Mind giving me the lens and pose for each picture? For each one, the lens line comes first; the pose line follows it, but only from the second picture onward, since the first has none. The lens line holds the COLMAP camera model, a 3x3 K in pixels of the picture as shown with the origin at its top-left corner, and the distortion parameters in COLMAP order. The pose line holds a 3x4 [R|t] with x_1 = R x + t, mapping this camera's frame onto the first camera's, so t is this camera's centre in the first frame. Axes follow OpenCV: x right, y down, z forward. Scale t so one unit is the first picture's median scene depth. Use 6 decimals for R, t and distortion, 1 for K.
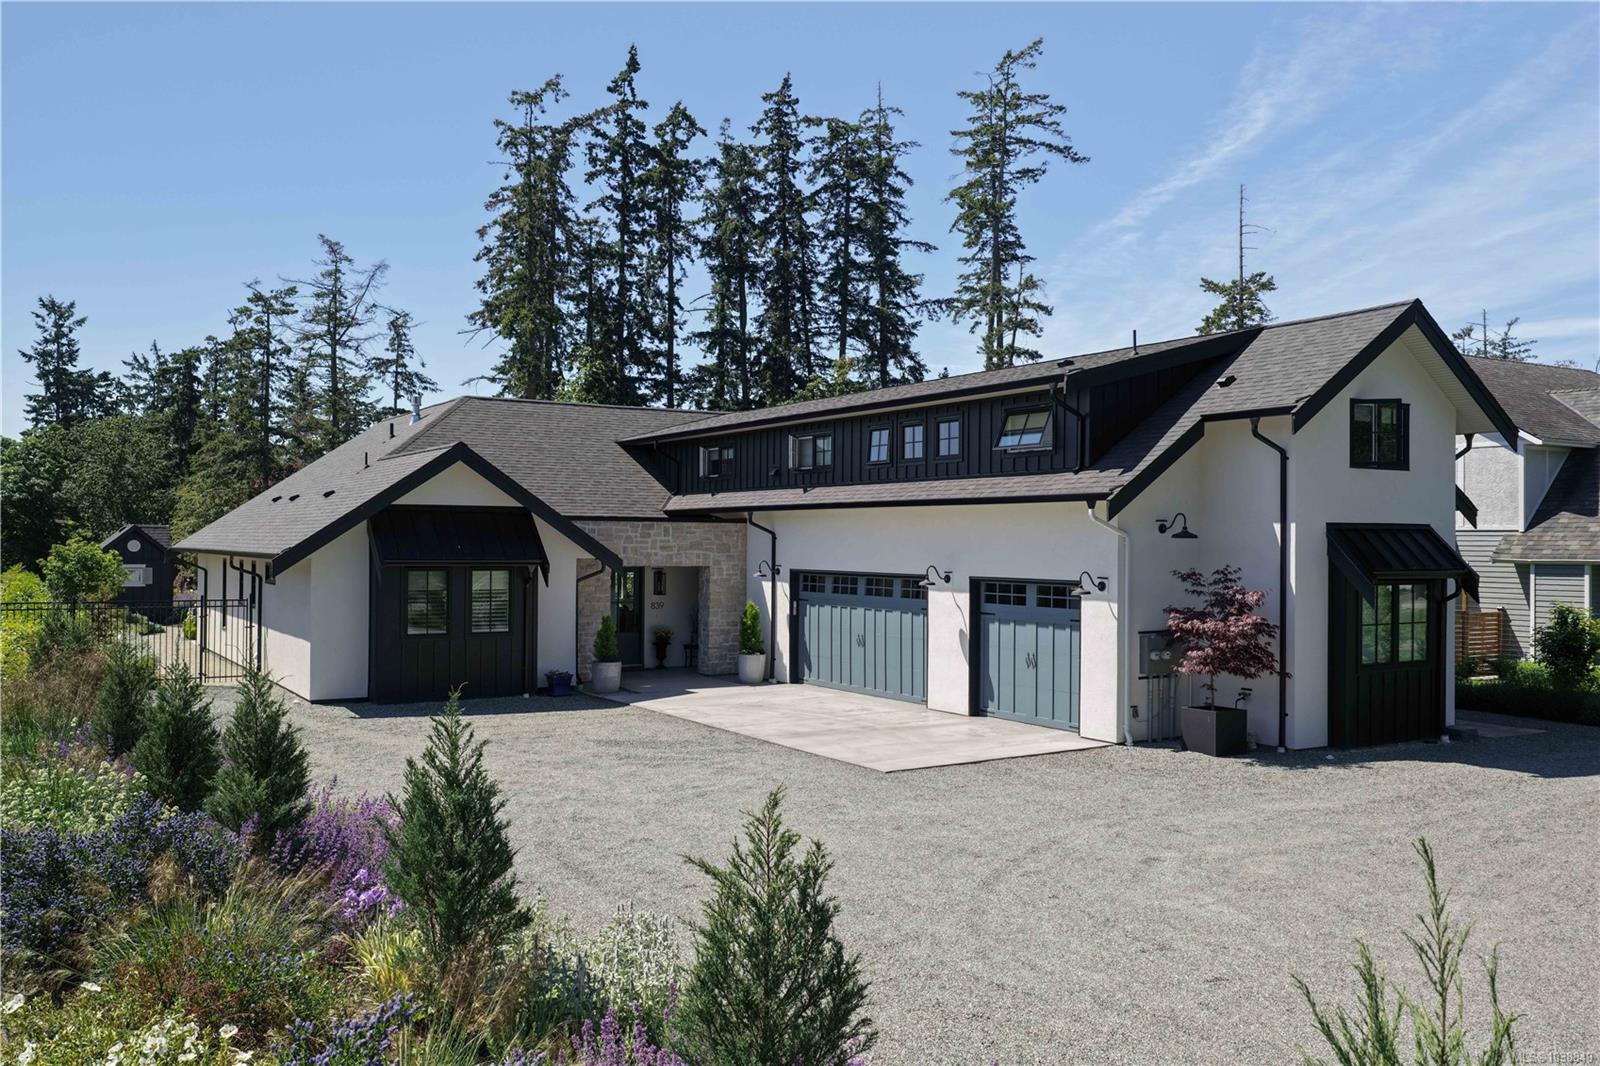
lens RADIAL K [[1339.3, 0, 800.0], [0, 1339.3, 533.0], [0, 0, 1]] dist [0.057496, 0.000452]
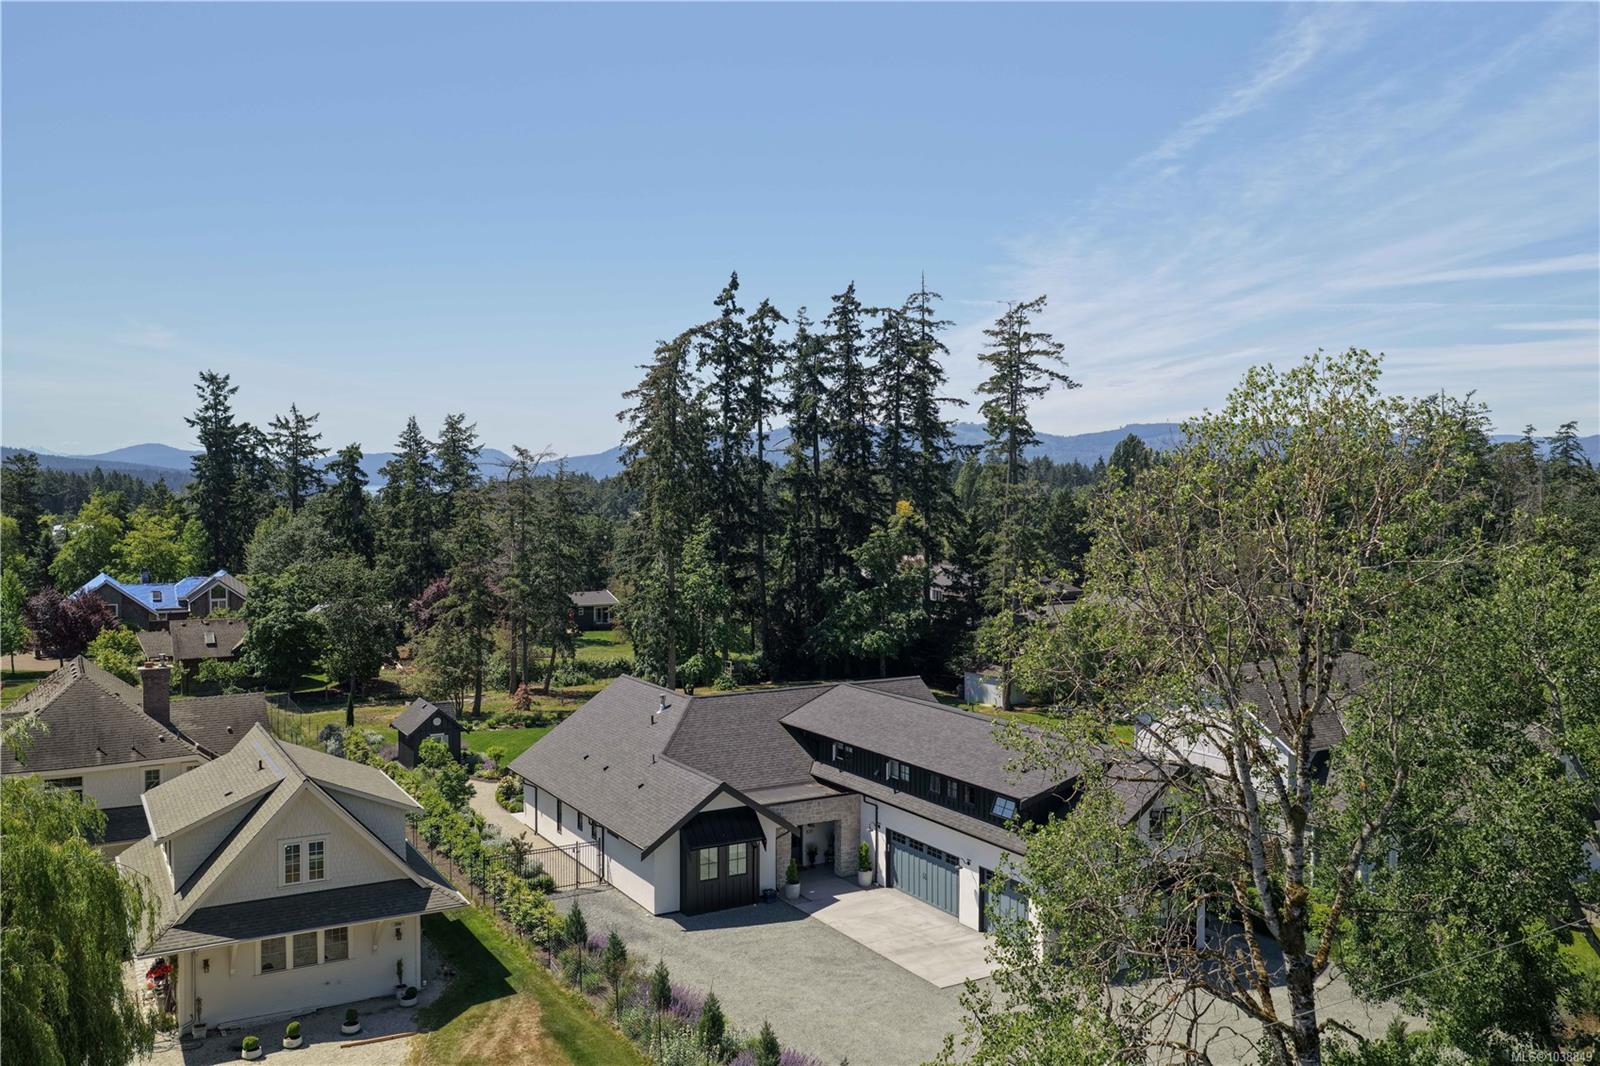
lens RADIAL K [[1339.3, 0, 800.0], [0, 1339.3, 533.0], [0, 0, 1]] dist [0.057496, 0.000452]
pose [[0.999645, -0.003339, -0.026447, -0.026666], [0.004466, 0.999078, 0.042692, -0.162573], [0.026280, -0.042795, 0.998738, -0.302465]]
